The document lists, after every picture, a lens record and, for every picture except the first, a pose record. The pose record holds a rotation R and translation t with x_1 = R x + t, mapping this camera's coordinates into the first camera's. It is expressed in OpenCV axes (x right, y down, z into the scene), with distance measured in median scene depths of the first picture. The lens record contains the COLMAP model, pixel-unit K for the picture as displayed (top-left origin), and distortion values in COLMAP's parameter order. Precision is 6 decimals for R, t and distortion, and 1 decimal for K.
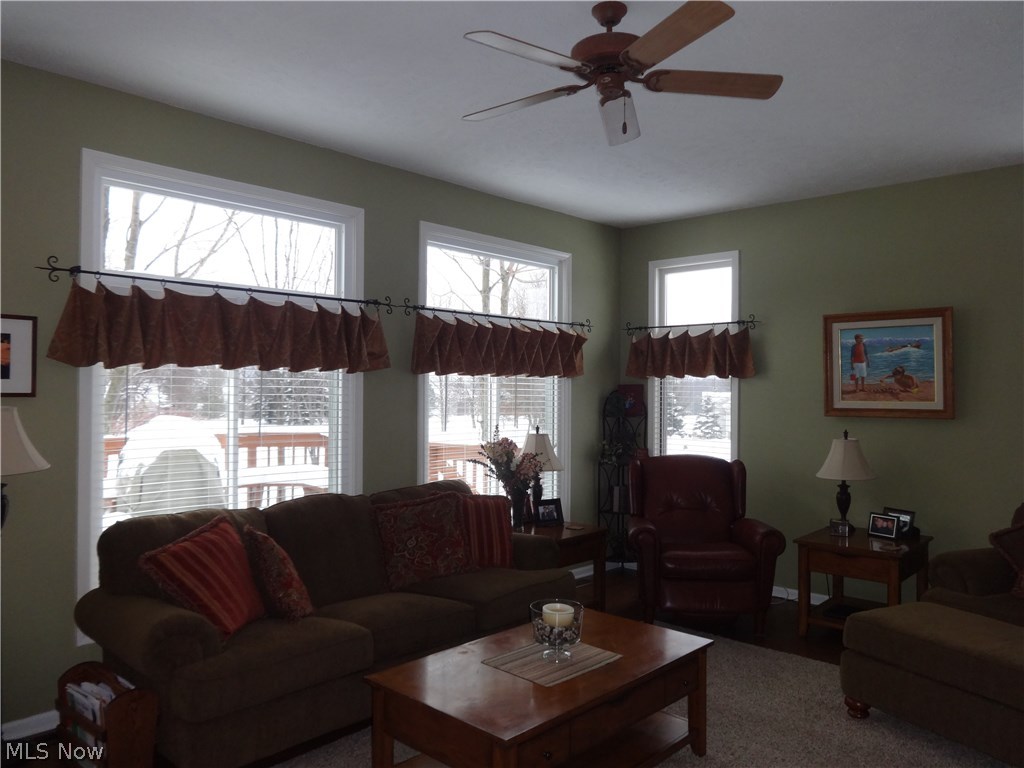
lens RADIAL K [[770.6, 0, 514.9], [0, 770.6, 387.0], [0, 0, 1]] dist [0.005372, 0.002569]
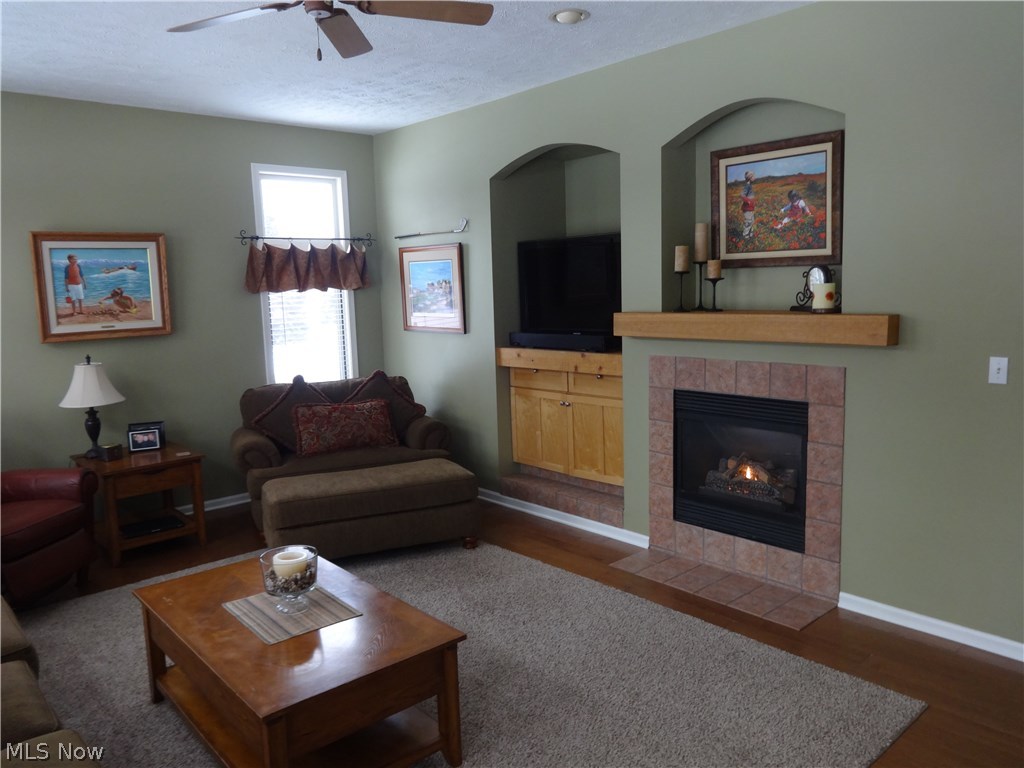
lens RADIAL K [[770.6, 0, 515.6], [0, 770.6, 379.0], [0, 0, 1]] dist [0.005372, 0.002569]
pose [[0.093166, -0.136148, 0.986298, -0.474517], [0.030220, 0.990537, 0.133878, -0.027410], [-0.995192, 0.017333, 0.096399, 0.366129]]
